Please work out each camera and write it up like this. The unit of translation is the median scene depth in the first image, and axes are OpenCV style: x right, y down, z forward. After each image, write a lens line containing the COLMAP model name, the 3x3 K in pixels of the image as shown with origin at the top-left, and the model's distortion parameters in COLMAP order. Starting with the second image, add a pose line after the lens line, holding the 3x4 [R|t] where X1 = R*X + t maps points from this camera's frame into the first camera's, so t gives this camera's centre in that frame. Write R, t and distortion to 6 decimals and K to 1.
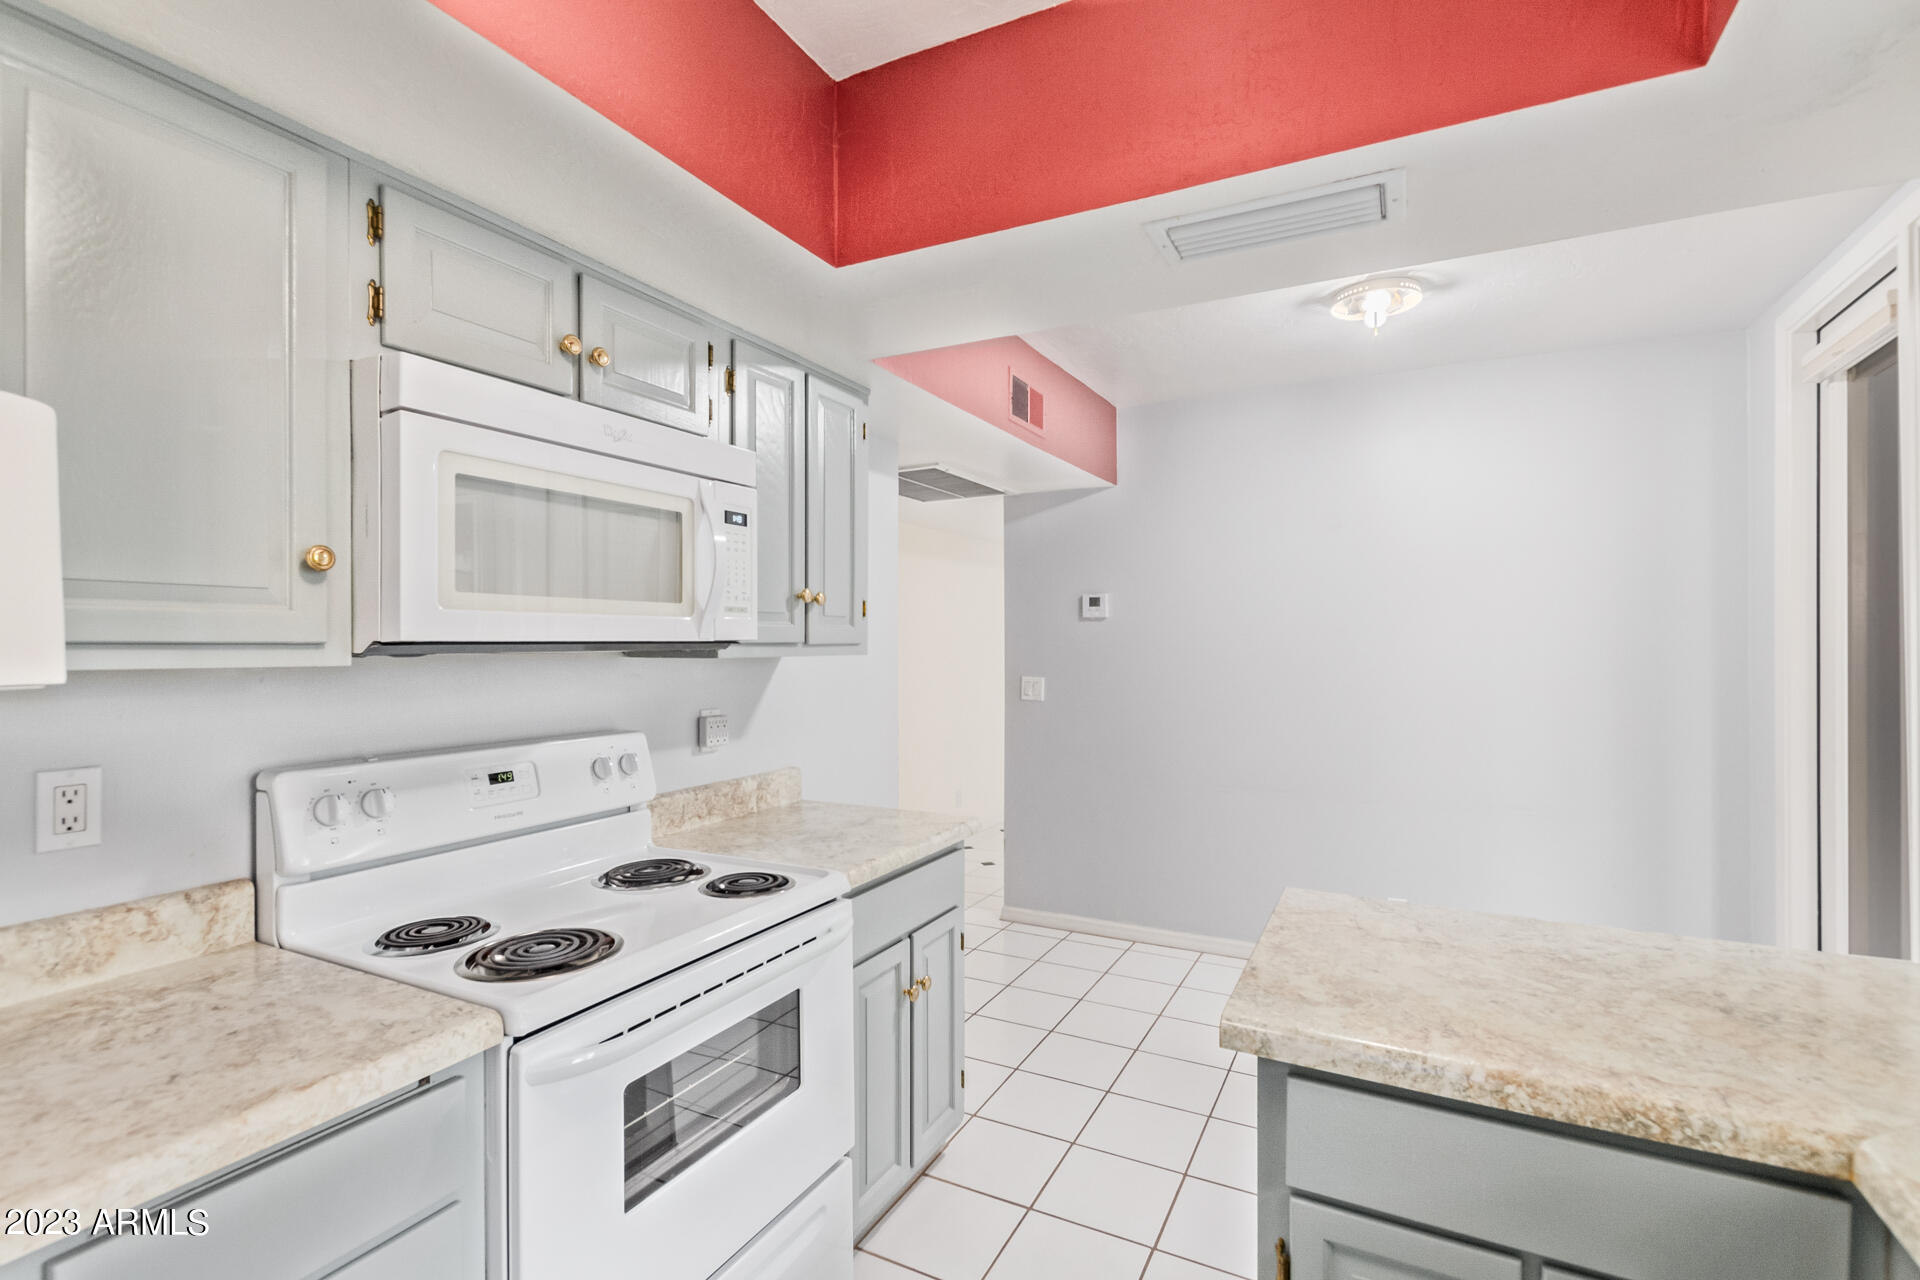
lens RADIAL K [[873.4, 0, 966.6], [0, 873.4, 641.1], [0, 0, 1]] dist [0.005395, -0.003615]
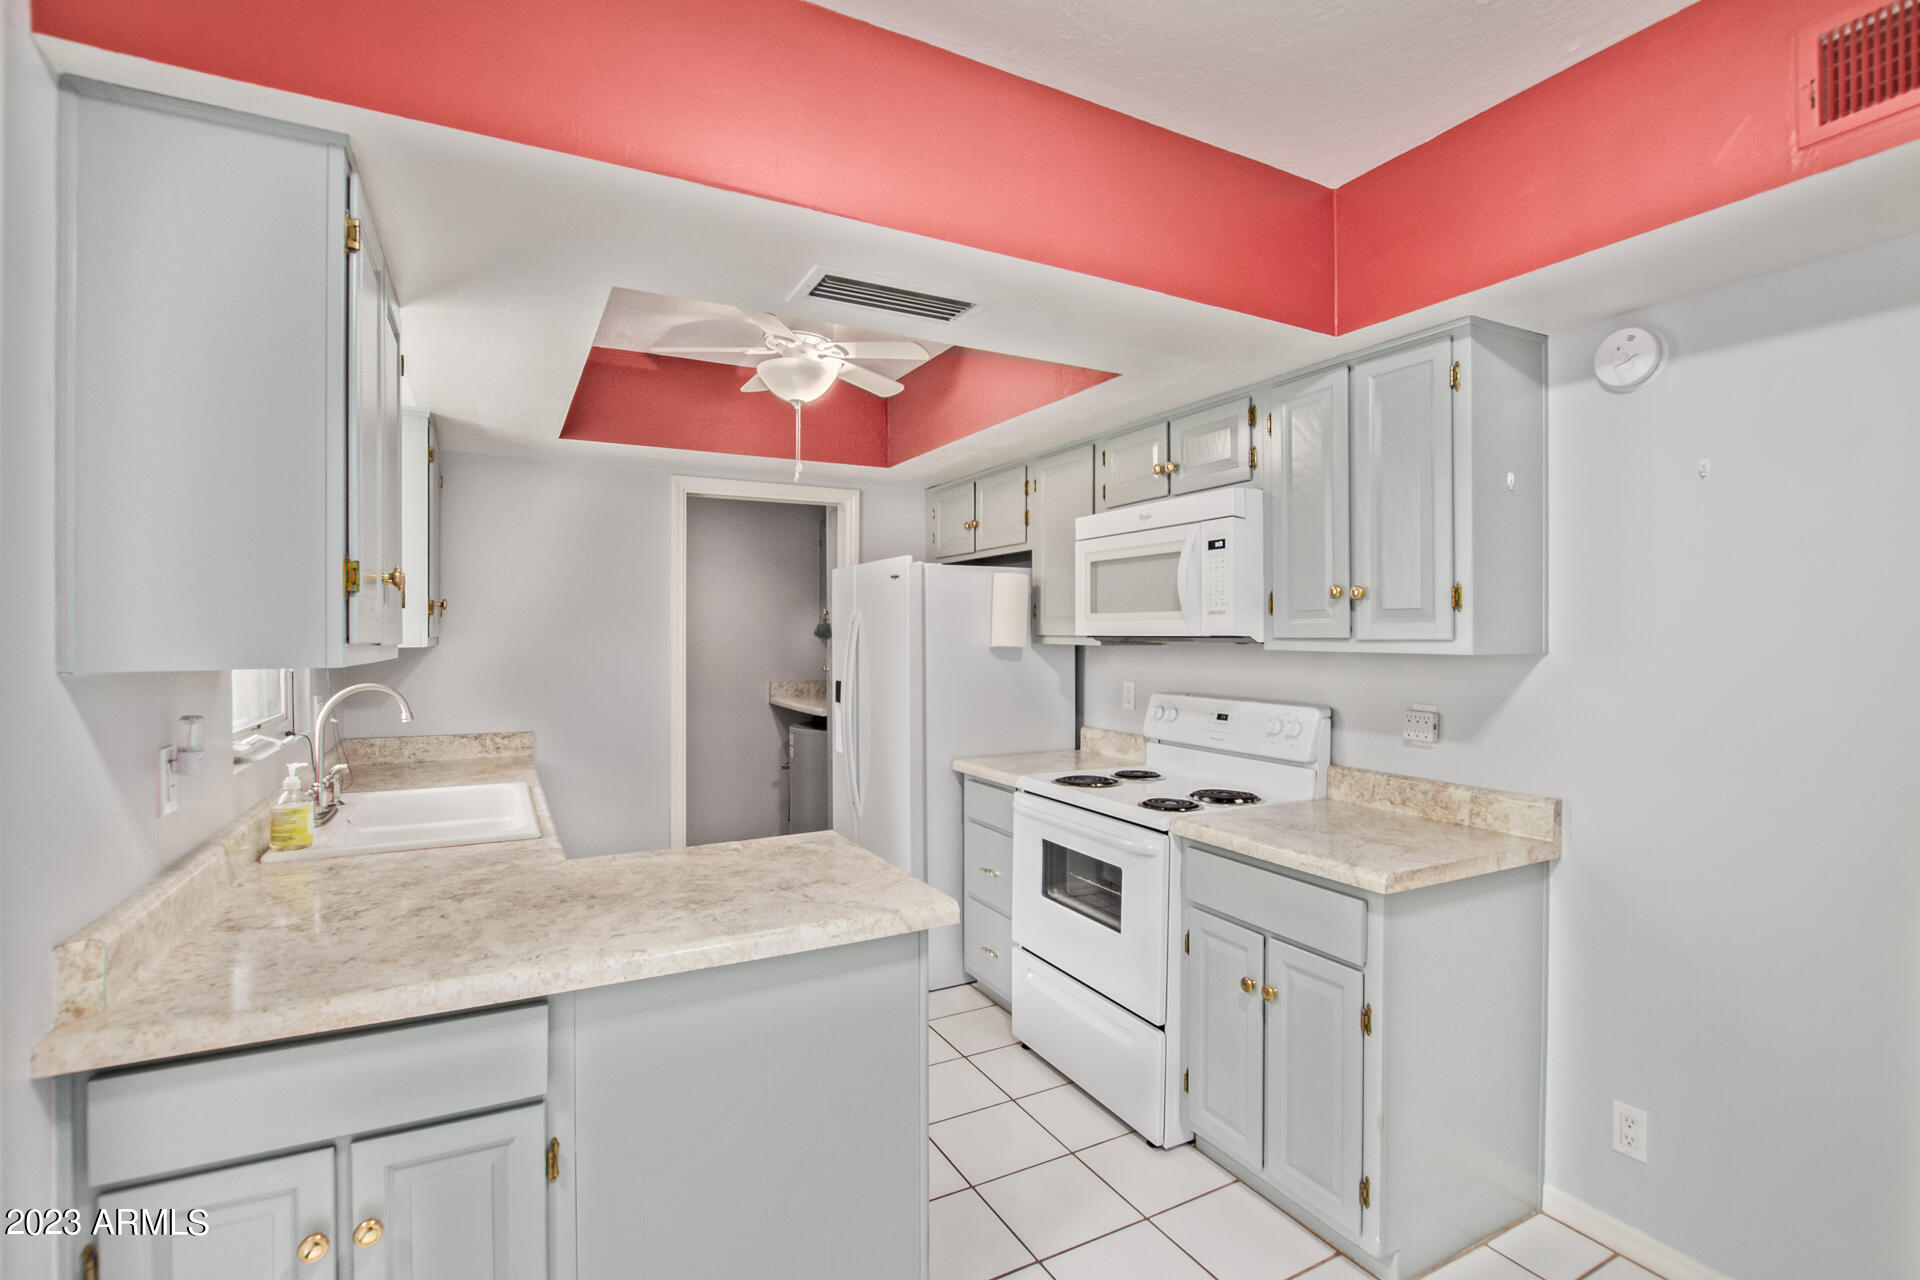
lens RADIAL K [[881.8, 0, 961.8], [0, 881.8, 632.3], [0, 0, 1]] dist [-0.019827, -0.000437]
pose [[-0.569411, -0.001479, -0.822052, 1.347794], [-0.001416, 0.999999, -0.000818, -0.005423], [0.822052, 0.000698, -0.569412, 1.829209]]
